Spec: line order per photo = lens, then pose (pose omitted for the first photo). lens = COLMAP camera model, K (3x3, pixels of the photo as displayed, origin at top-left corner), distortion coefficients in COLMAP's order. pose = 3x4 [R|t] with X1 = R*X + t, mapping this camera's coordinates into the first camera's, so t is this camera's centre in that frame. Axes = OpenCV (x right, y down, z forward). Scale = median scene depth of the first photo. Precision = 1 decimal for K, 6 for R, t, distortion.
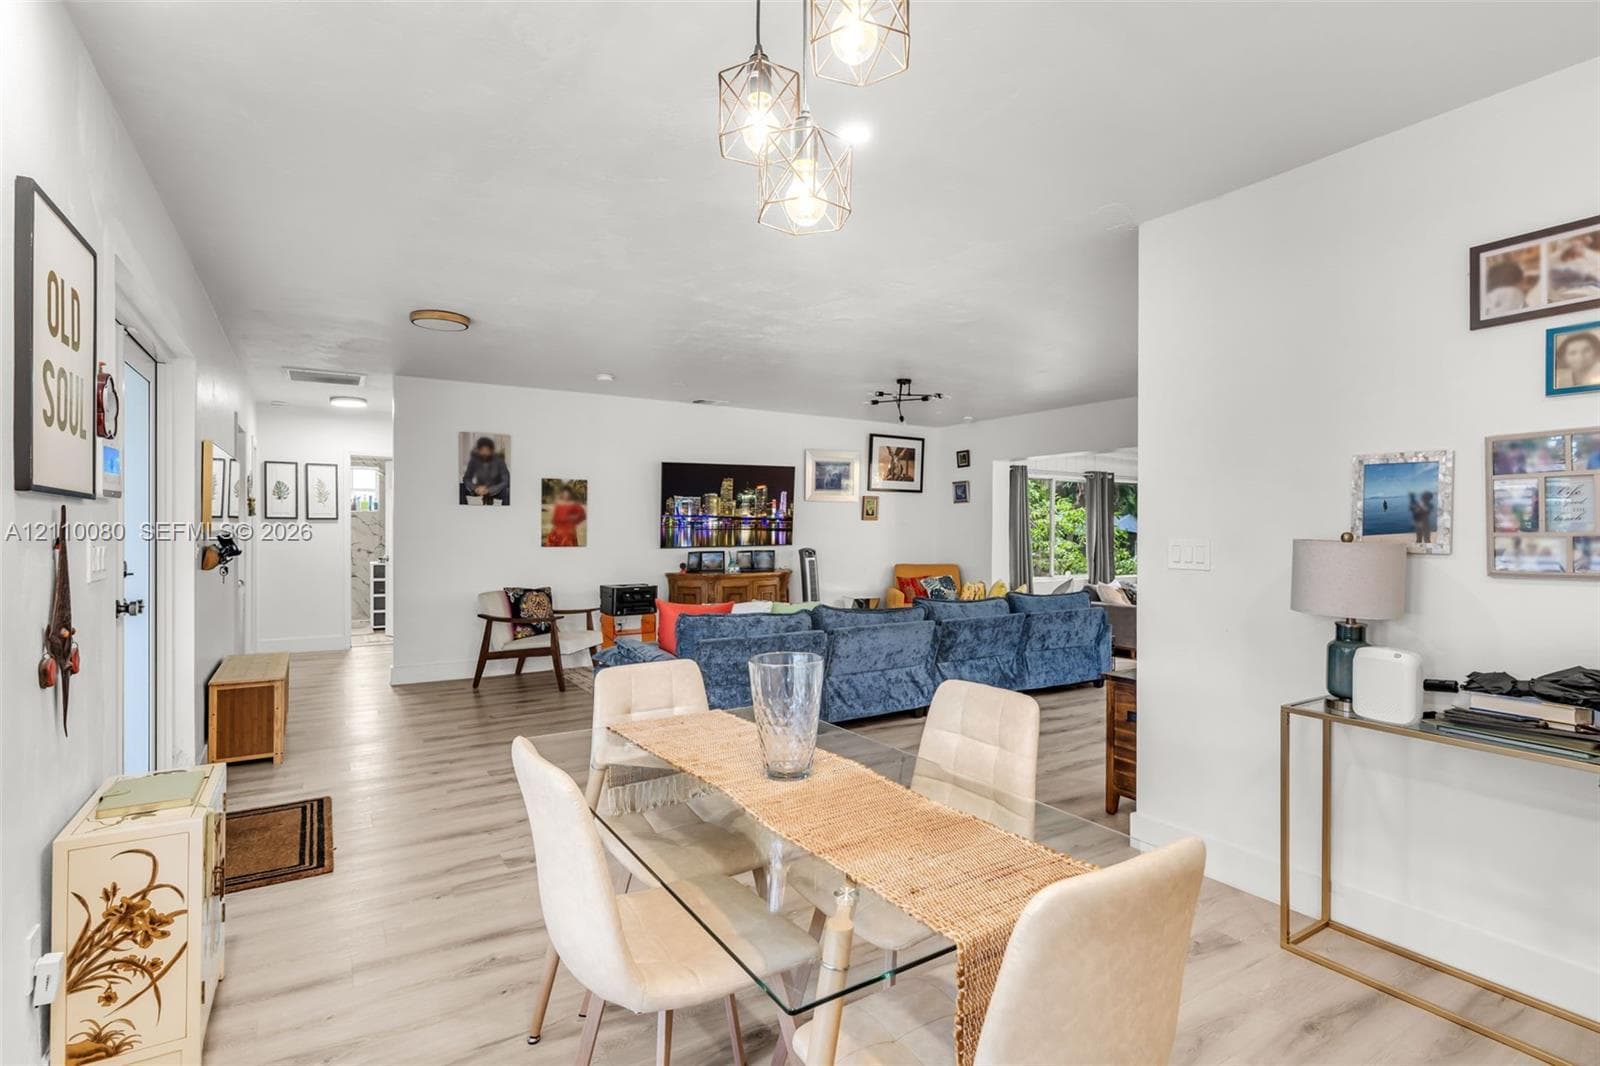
lens RADIAL K [[758.5, 0, 800.0], [0, 758.5, 533.0], [0, 0, 1]] dist [0.001064, -0.000016]
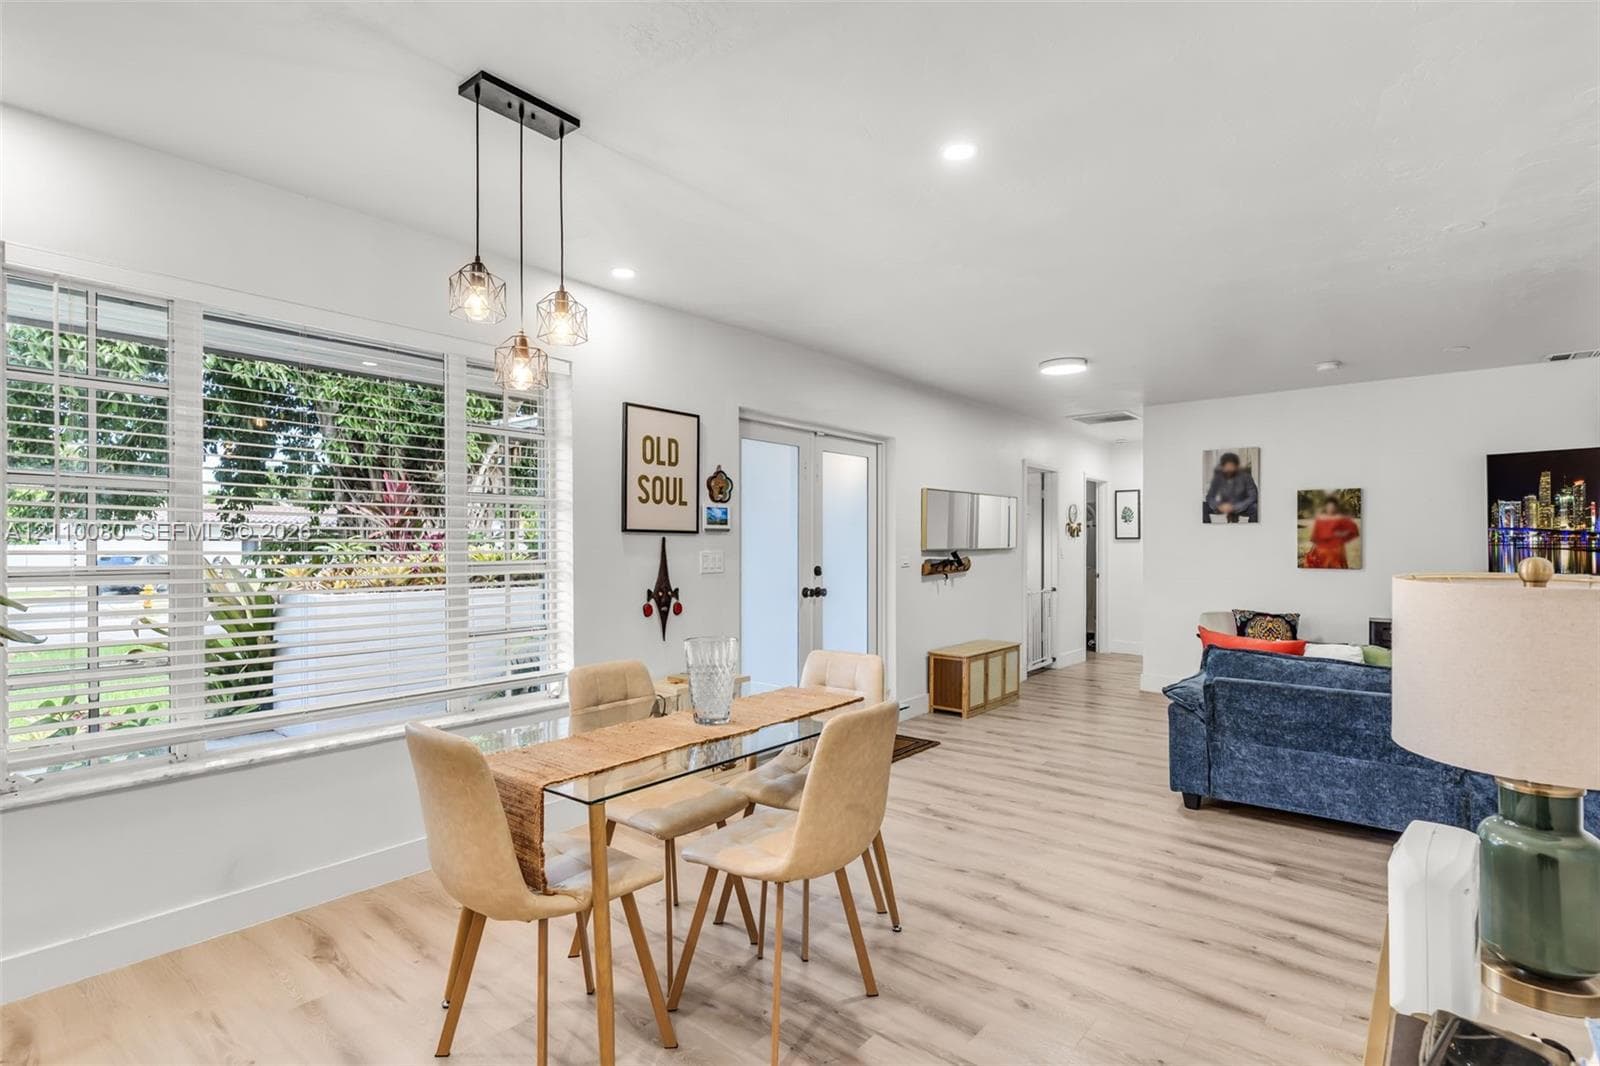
lens RADIAL K [[790.6, 0, 824.5], [0, 790.6, 550.0], [0, 0, 1]] dist [0.001022, 0.000027]
pose [[0.325949, 0.004698, -0.945376, 0.364774], [-0.005935, 0.999978, 0.002923, -0.002224], [0.945369, 0.004658, 0.325969, 0.182794]]
